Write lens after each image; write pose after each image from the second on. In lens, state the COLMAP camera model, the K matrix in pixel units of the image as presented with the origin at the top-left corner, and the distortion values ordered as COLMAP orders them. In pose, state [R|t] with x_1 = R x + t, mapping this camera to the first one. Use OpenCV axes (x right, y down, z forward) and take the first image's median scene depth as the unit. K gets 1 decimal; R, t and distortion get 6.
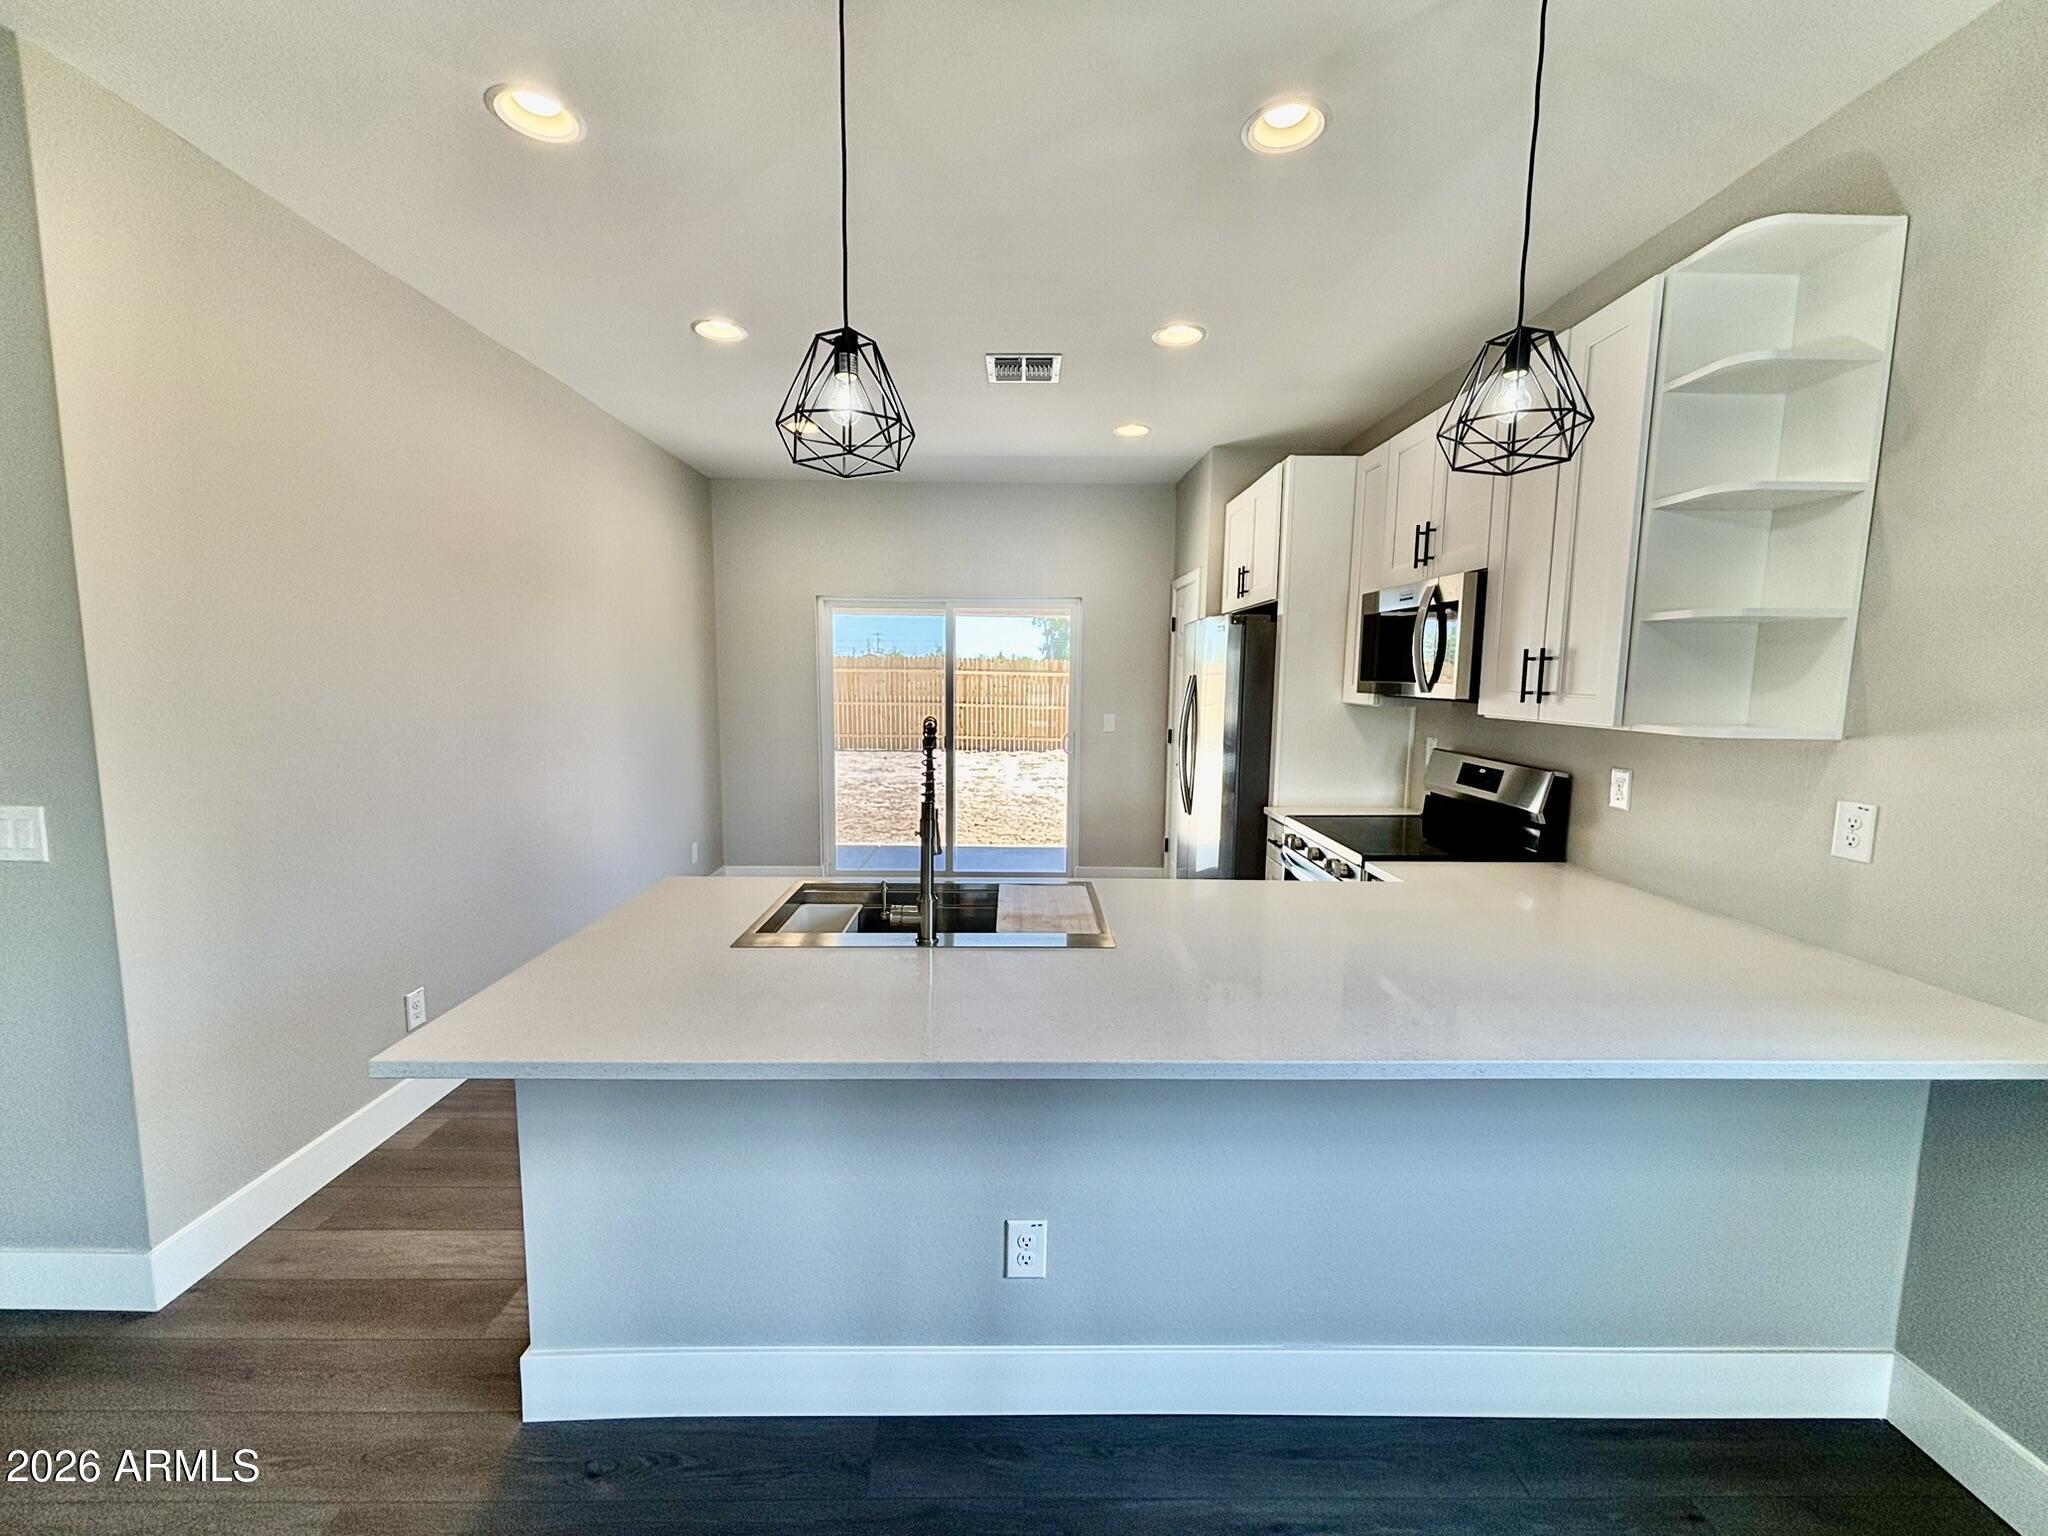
lens RADIAL K [[832.2, 0, 1031.8], [0, 832.2, 770.6], [0, 0, 1]] dist [0.001346, -0.000577]
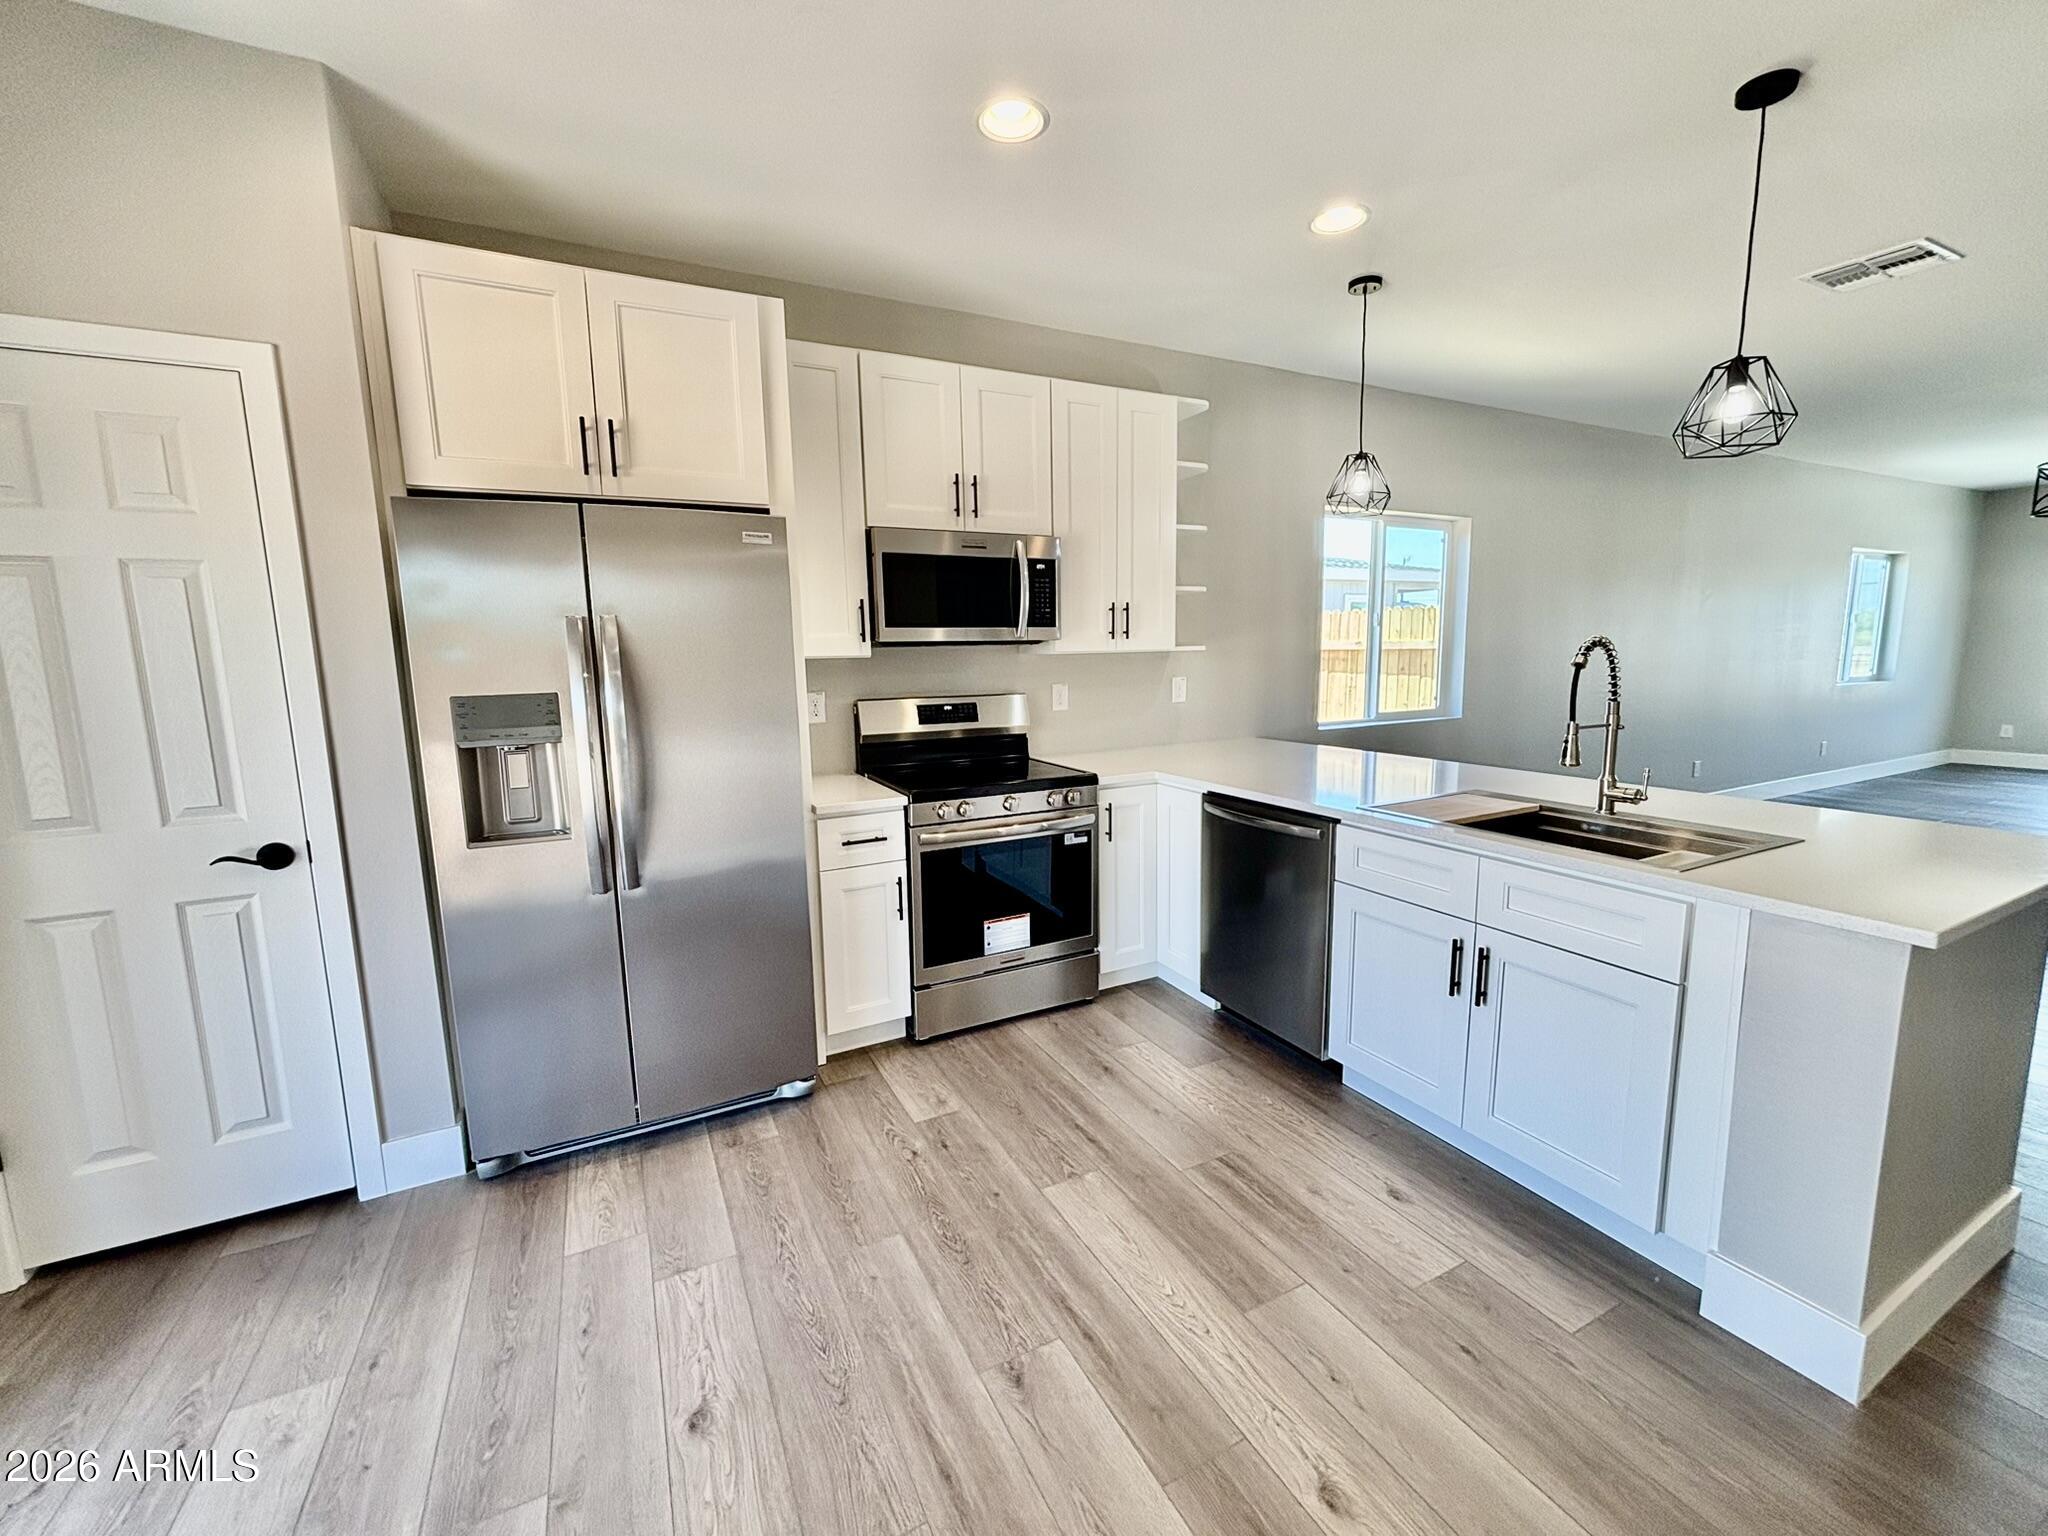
lens RADIAL K [[832.2, 0, 1022.3], [0, 832.2, 760.9], [0, 0, 1]] dist [0.001346, -0.000577]
pose [[-0.430217, -0.121232, 0.894548, -0.456047], [0.122253, 0.973988, 0.190793, -0.114756], [-0.894409, 0.191444, -0.404205, 1.186756]]
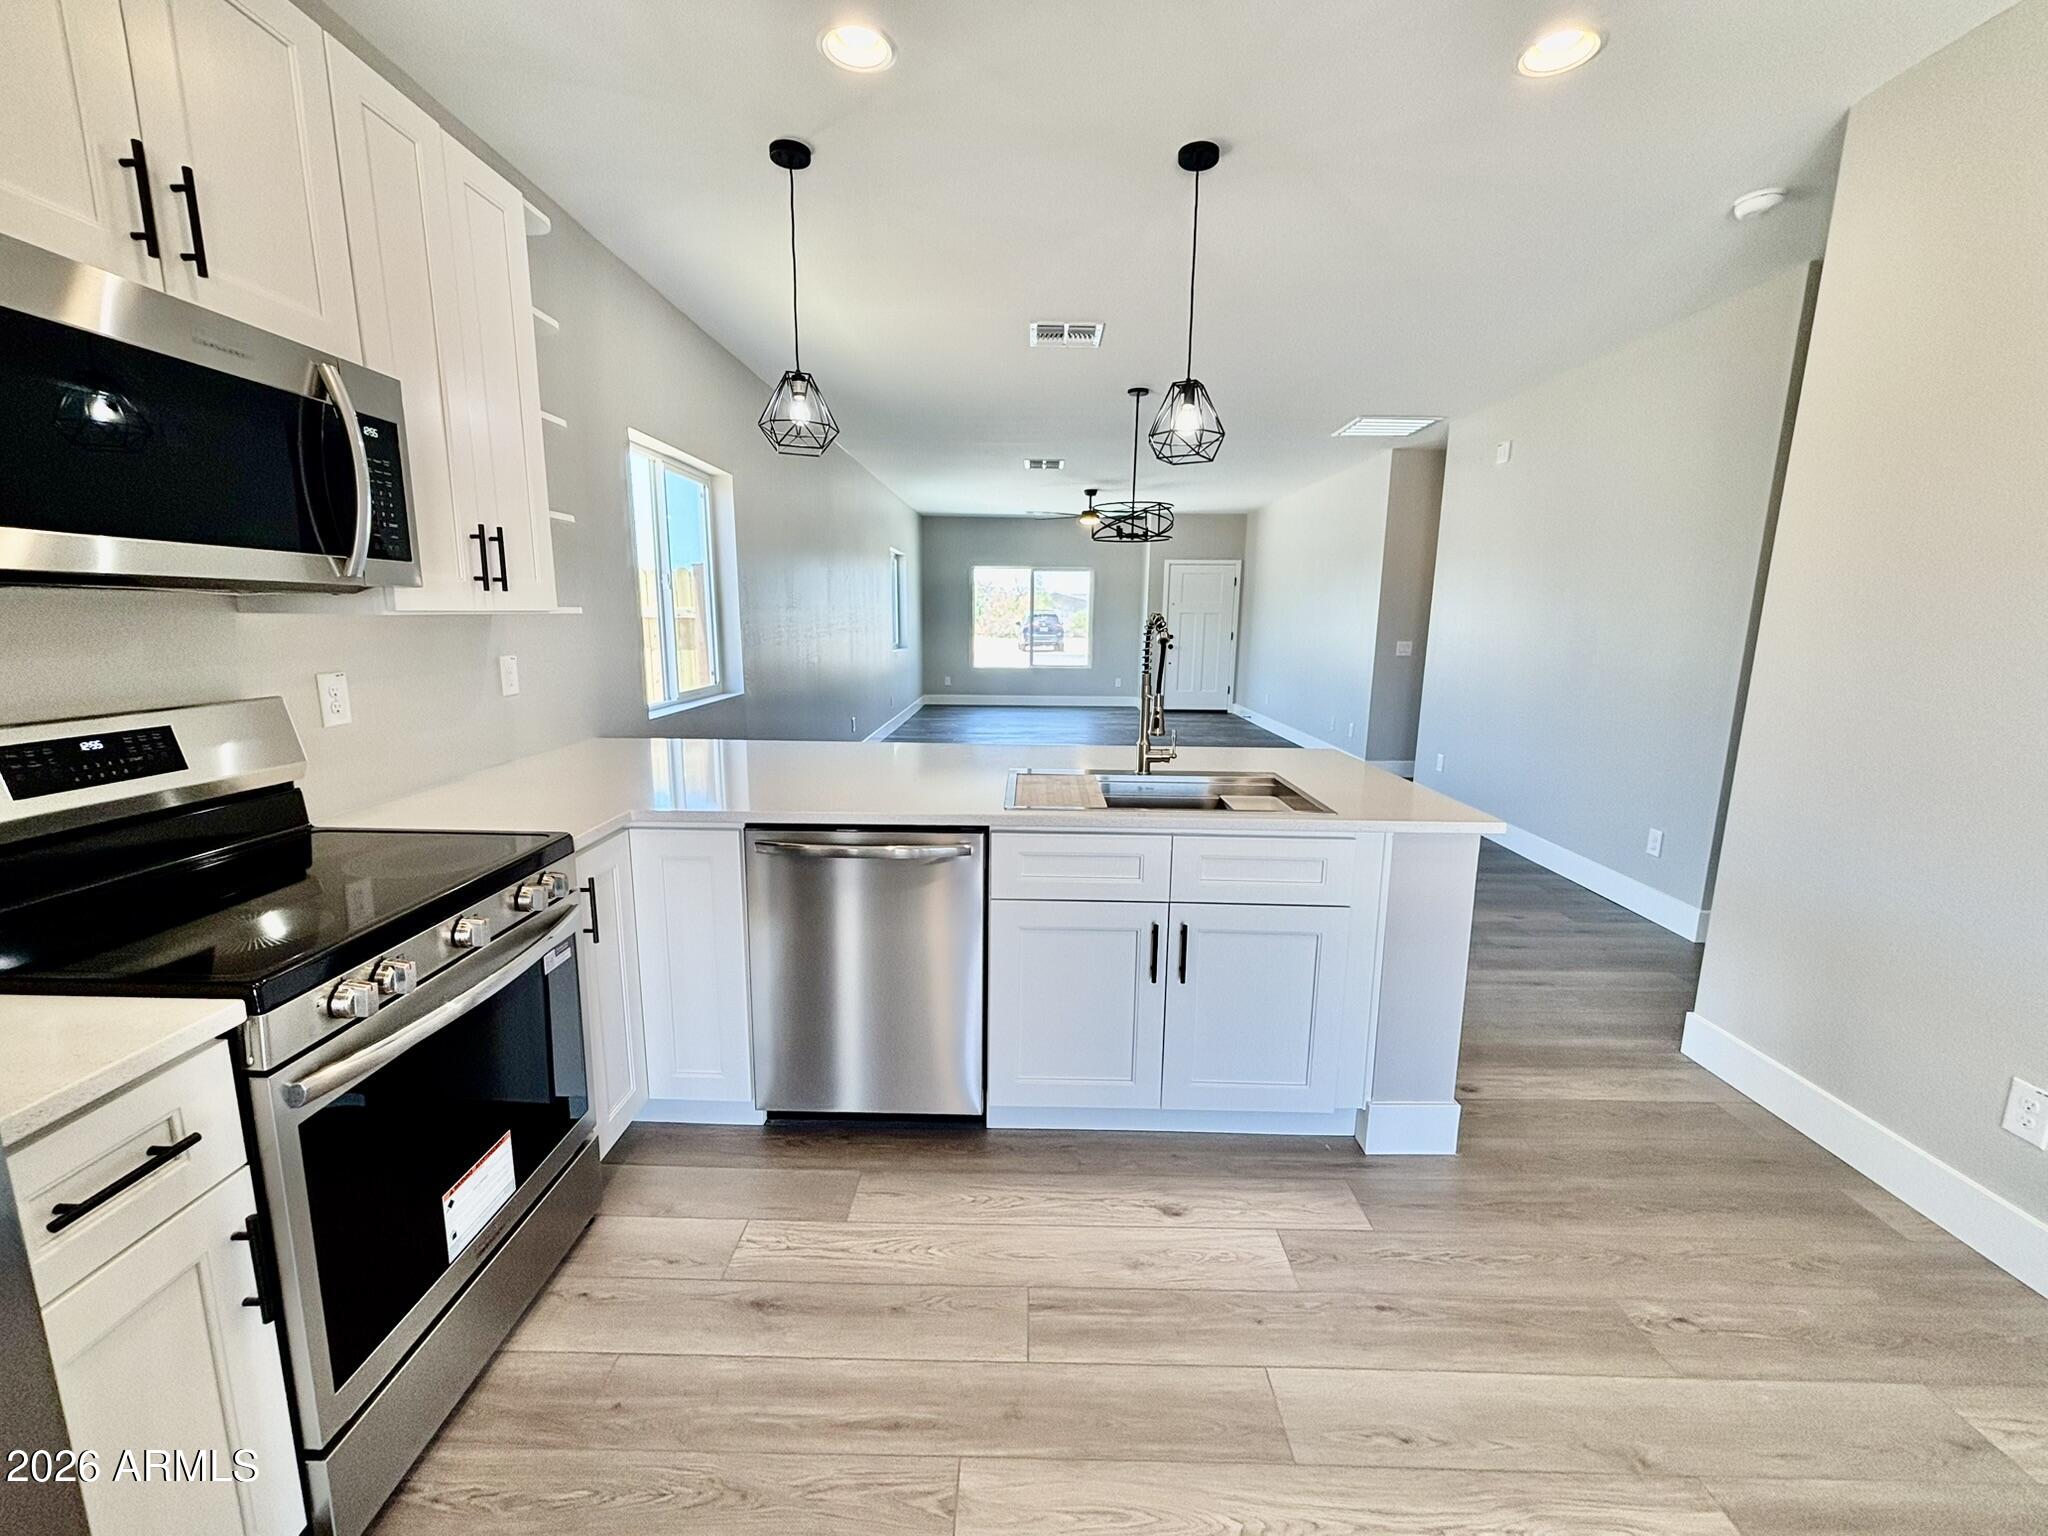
lens RADIAL K [[832.2, 0, 1024.3], [0, 832.2, 768.3], [0, 0, 1]] dist [0.001346, -0.000577]
pose [[-0.999154, -0.027701, 0.030394, 0.018035], [-0.017376, 0.954249, 0.298509, -0.112917], [-0.037272, 0.297728, -0.953923, 1.214193]]
